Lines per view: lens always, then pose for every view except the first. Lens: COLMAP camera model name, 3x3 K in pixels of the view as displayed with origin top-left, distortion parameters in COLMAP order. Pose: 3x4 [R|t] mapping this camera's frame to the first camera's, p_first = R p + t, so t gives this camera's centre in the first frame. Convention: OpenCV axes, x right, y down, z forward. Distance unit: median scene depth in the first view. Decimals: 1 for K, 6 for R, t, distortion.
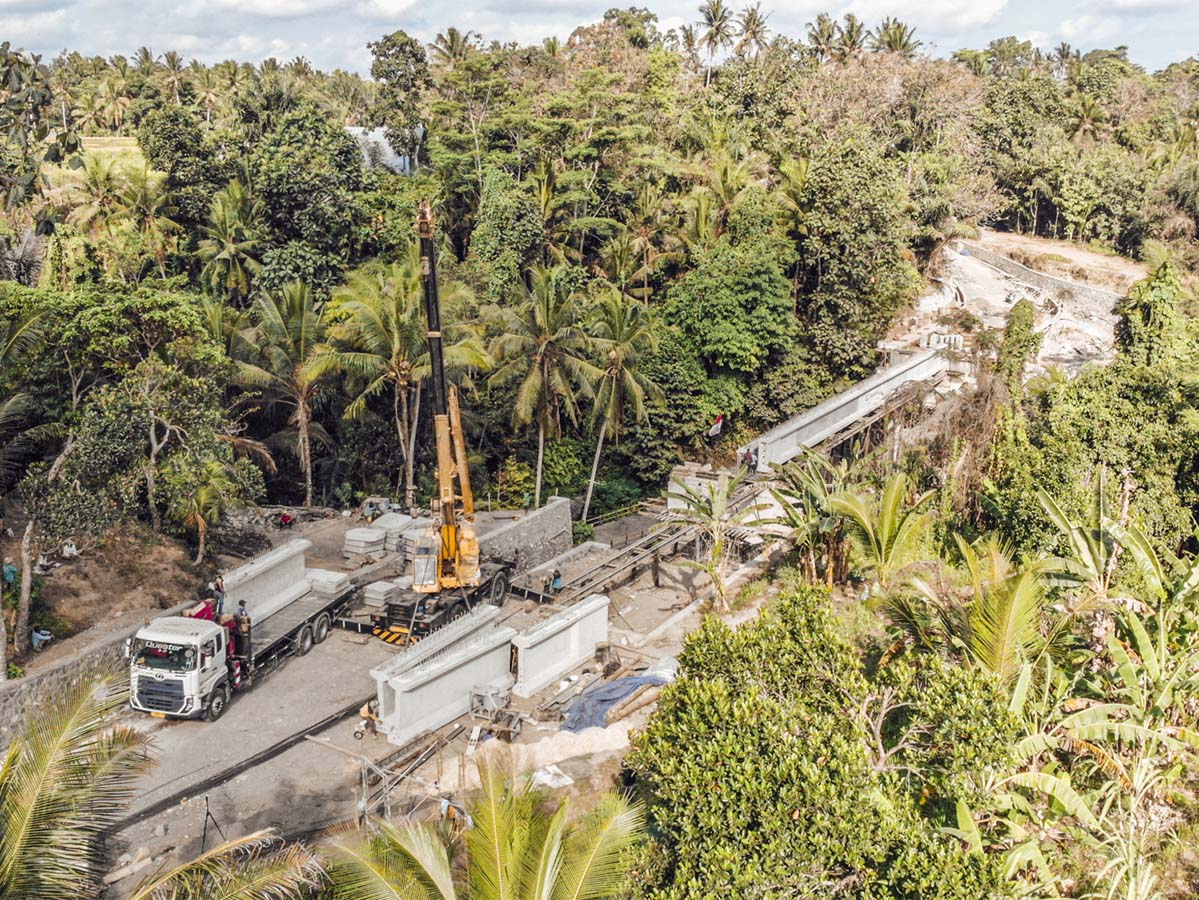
lens RADIAL K [[1159.2, 0, 592.9], [0, 1159.2, 458.0], [0, 0, 1]] dist [0.206879, -0.521931]
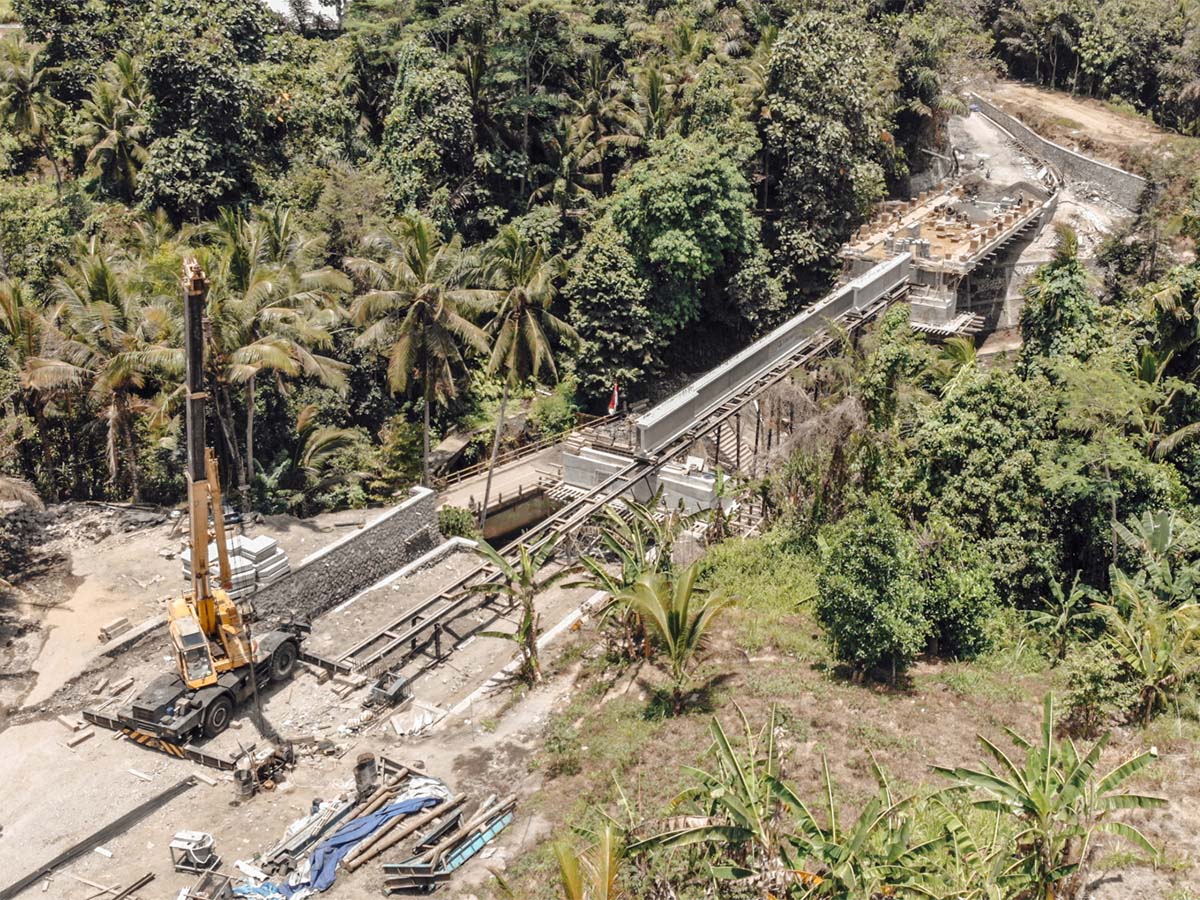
lens RADIAL K [[1234.3, 0, 677.7], [0, 1234.3, 421.4], [0, 0, 1]] dist [0.324292, -0.831984]
pose [[0.999667, -0.005486, 0.025204, 0.088641], [0.002213, 0.991762, 0.128074, -0.087124], [-0.025699, -0.127976, 0.991444, 0.019039]]
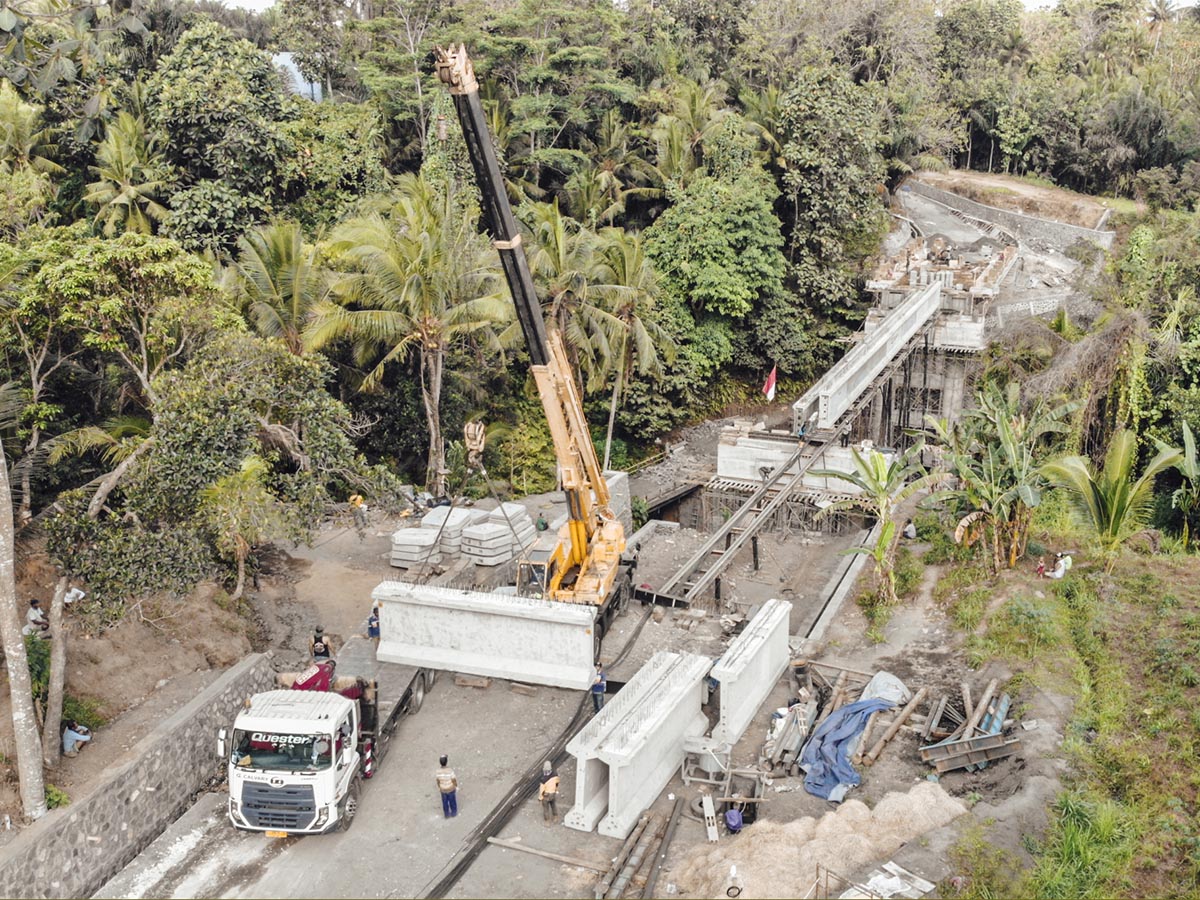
lens RADIAL K [[1157.6, 0, 700.3], [0, 1157.6, 455.7], [0, 0, 1]] dist [0.211443, -0.505876]
pose [[0.979826, -0.058469, 0.191107, -0.079731], [0.050051, 0.997564, 0.048587, -0.009968], [-0.193483, -0.038042, 0.980366, 0.088146]]
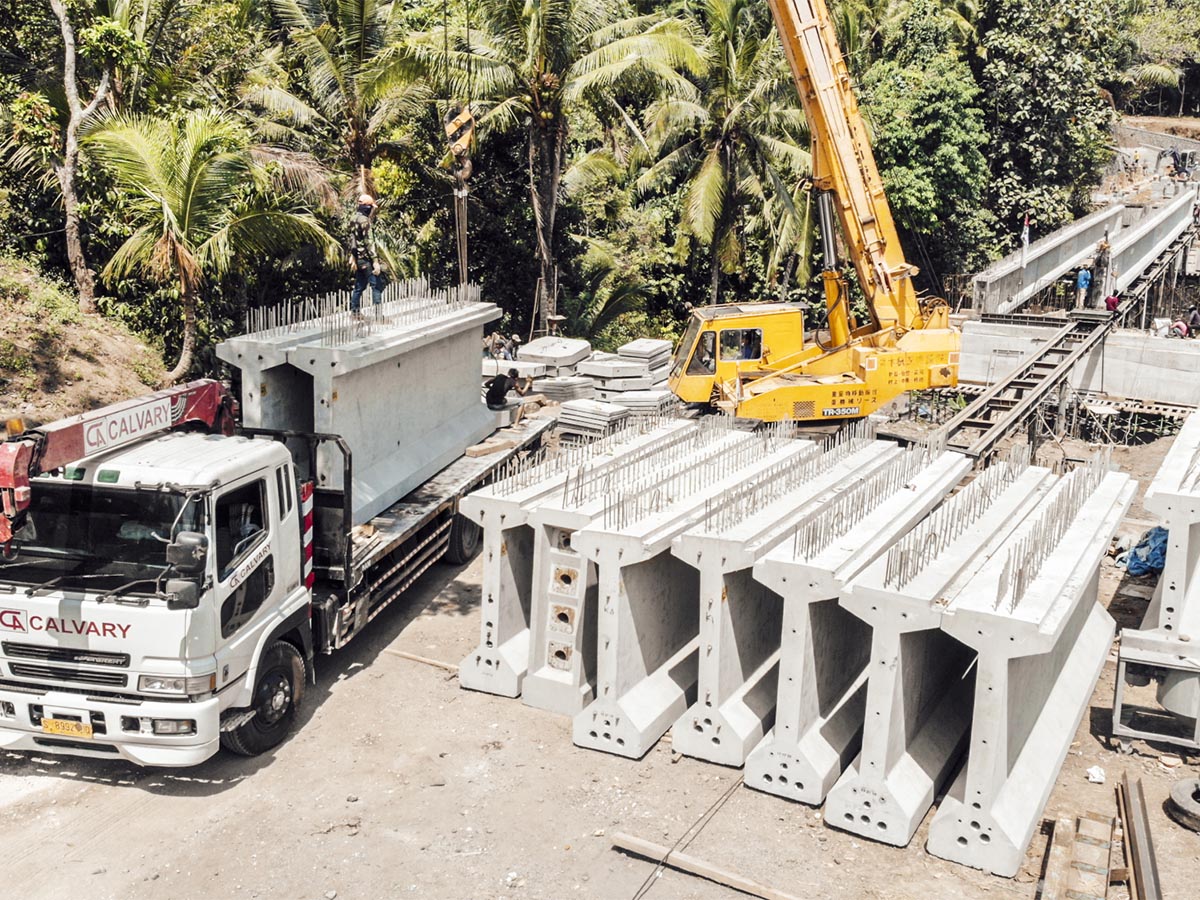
lens RADIAL K [[1193.2, 0, 637.3], [0, 1193.2, 450.2], [0, 0, 1]] dist [-0.011724, -0.035740]
pose [[0.998972, -0.021103, 0.040129, -0.082376], [0.020687, 0.999728, 0.010738, 0.050250], [-0.040344, -0.009897, 0.999137, 0.246754]]
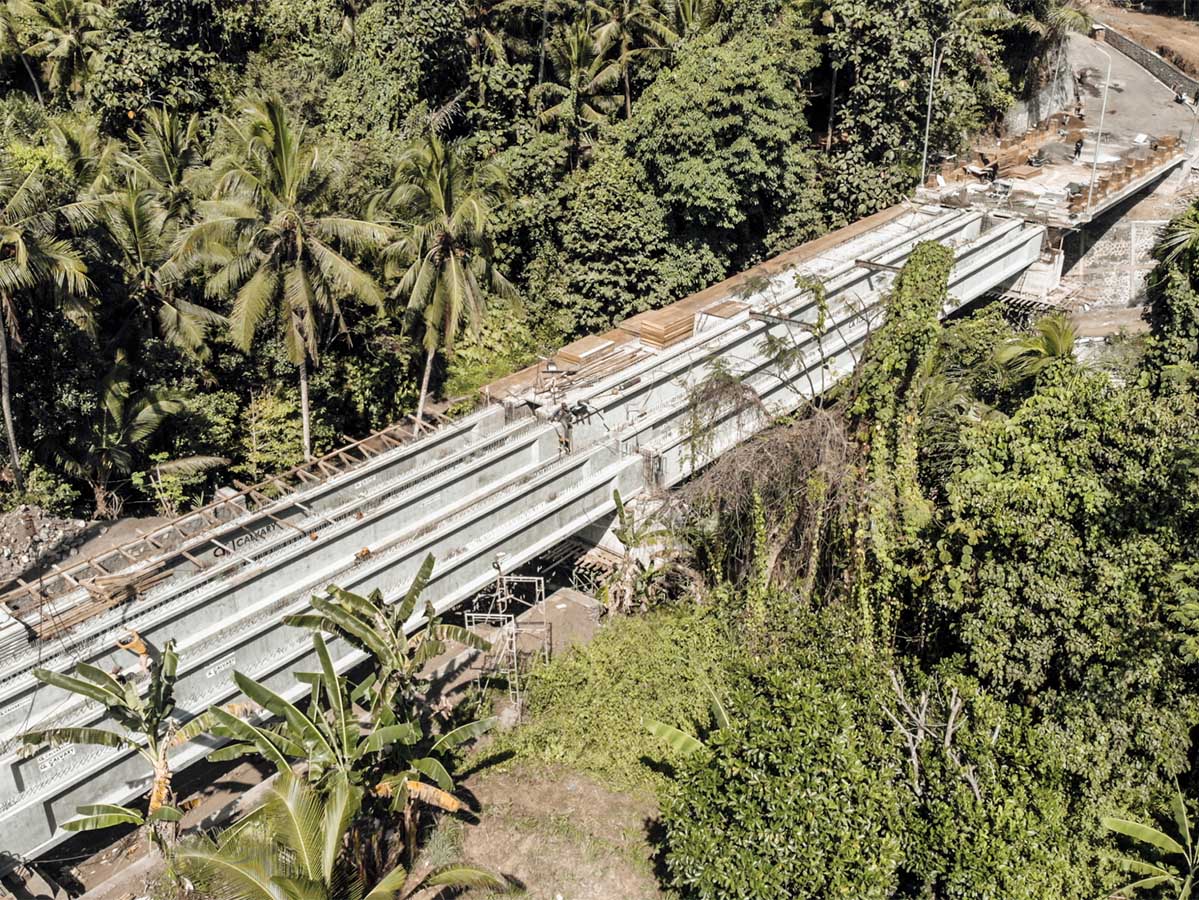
lens RADIAL K [[1159.2, 0, 592.9], [0, 1159.2, 458.0], [0, 0, 1]] dist [0.206879, -0.521931]
pose [[0.988332, 0.062736, -0.138792, 0.158427], [-0.033103, 0.977926, 0.206314, -0.079551], [0.148672, -0.199313, 0.968592, 0.239331]]
